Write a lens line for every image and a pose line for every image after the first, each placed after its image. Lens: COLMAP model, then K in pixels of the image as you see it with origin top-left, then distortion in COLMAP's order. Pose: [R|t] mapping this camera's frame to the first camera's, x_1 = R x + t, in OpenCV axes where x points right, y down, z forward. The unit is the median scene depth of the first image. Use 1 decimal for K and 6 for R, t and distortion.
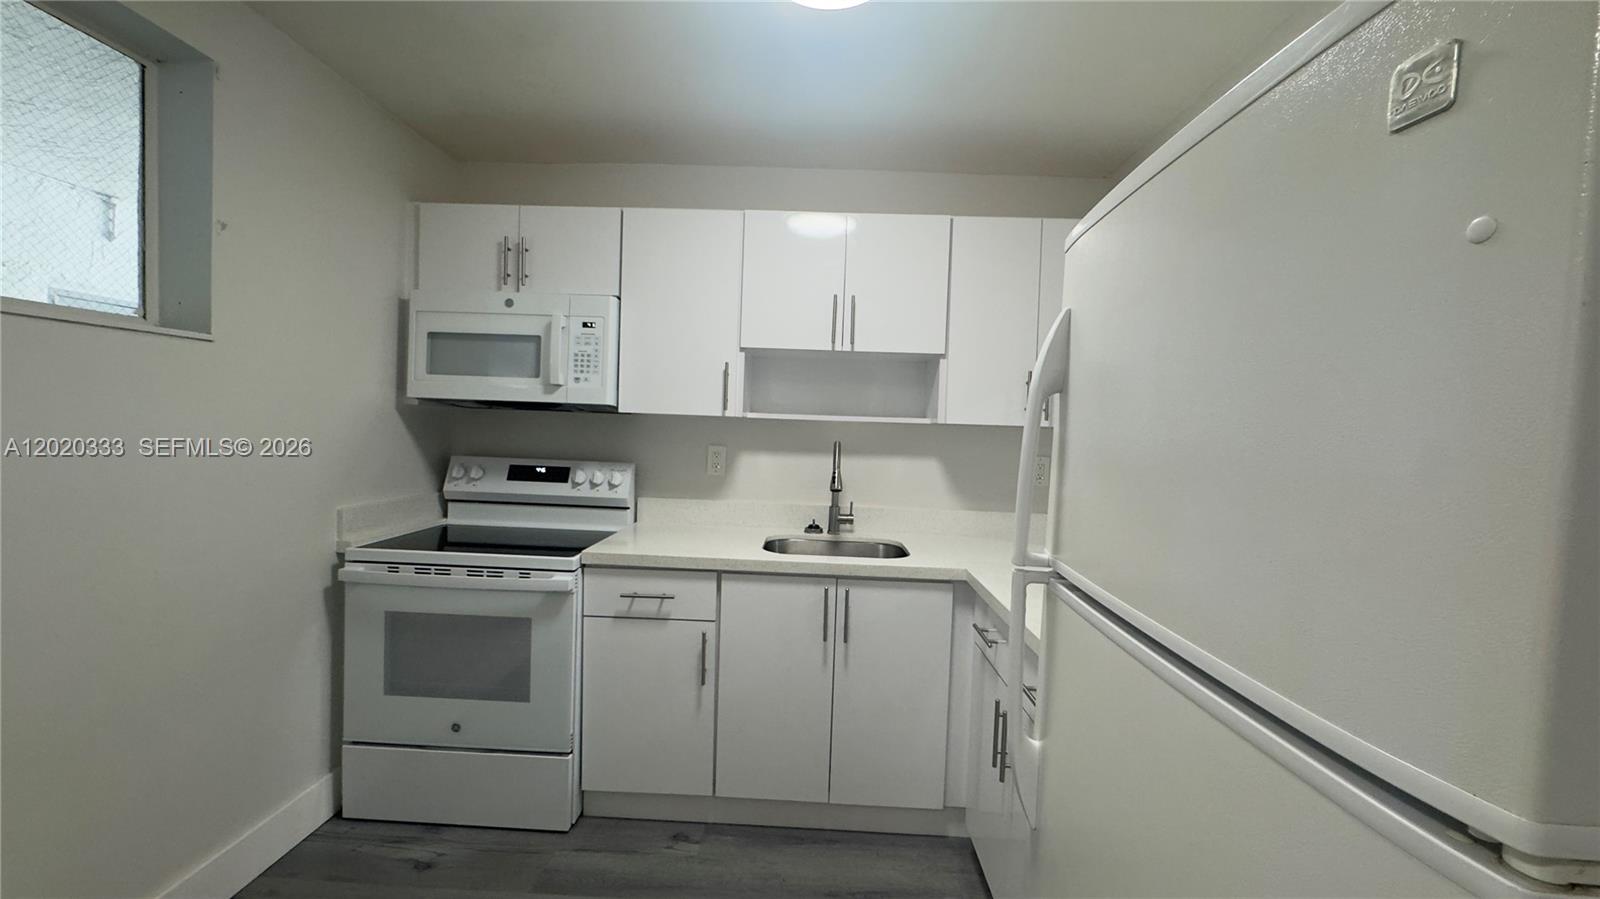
lens RADIAL K [[637.3, 0, 796.1], [0, 637.3, 449.9], [0, 0, 1]] dist [-0.003826, 0.001083]
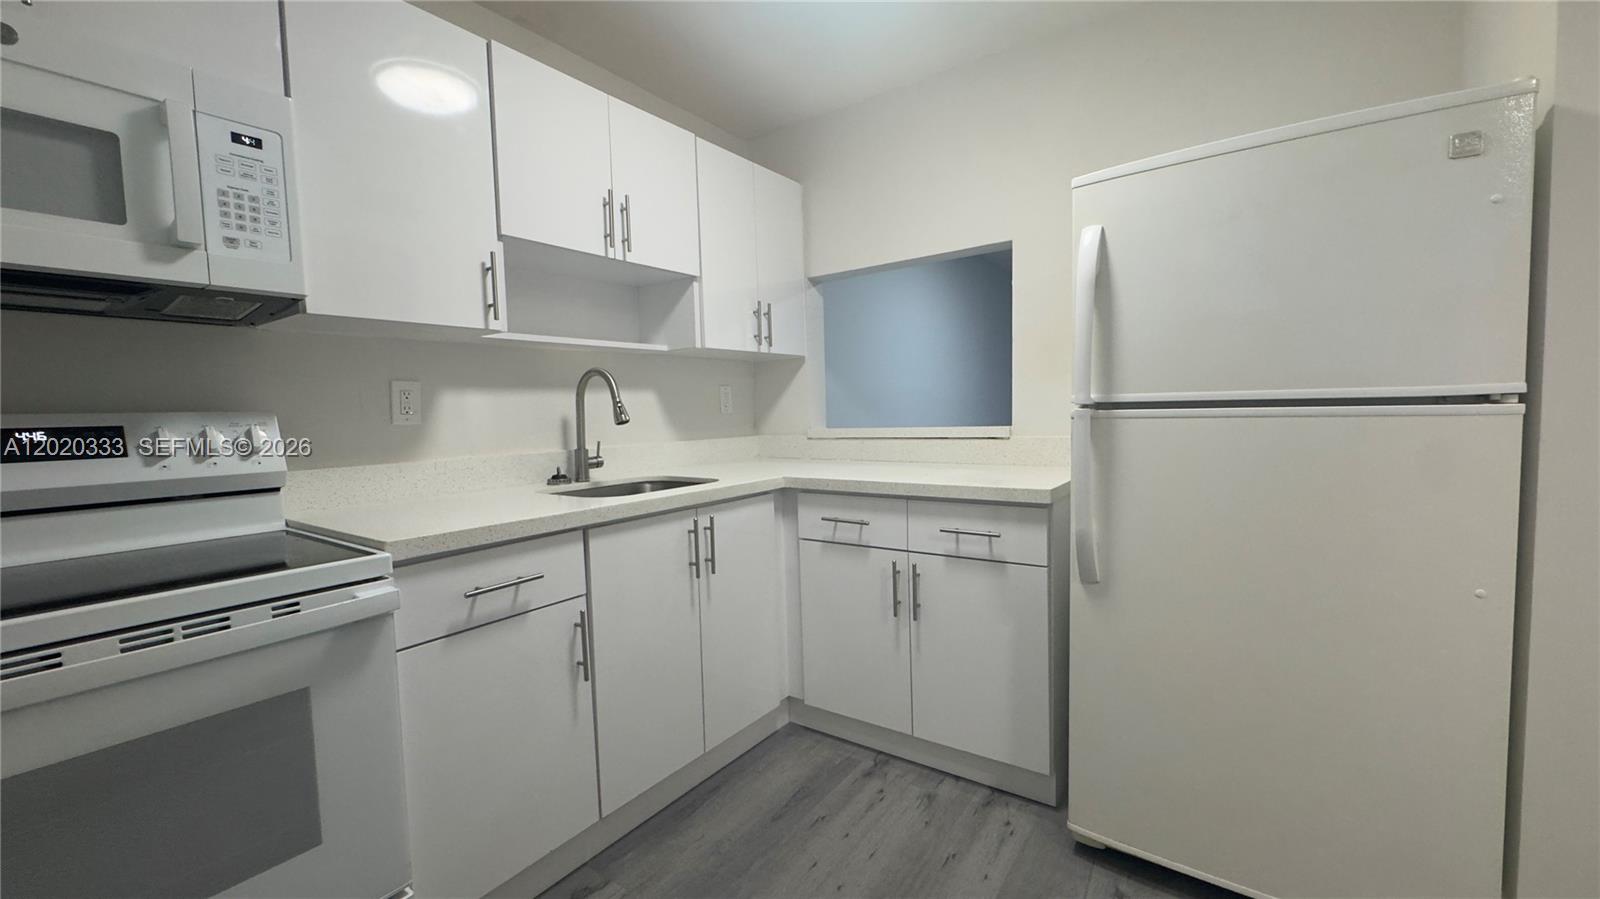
lens RADIAL K [[637.3, 0, 795.5], [0, 637.3, 447.8], [0, 0, 1]] dist [-0.003826, 0.001083]
pose [[0.558516, -0.101258, 0.823290, -0.531412], [0.076367, 0.994583, 0.070519, 0.056085], [-0.825971, 0.023487, 0.563224, 0.329509]]
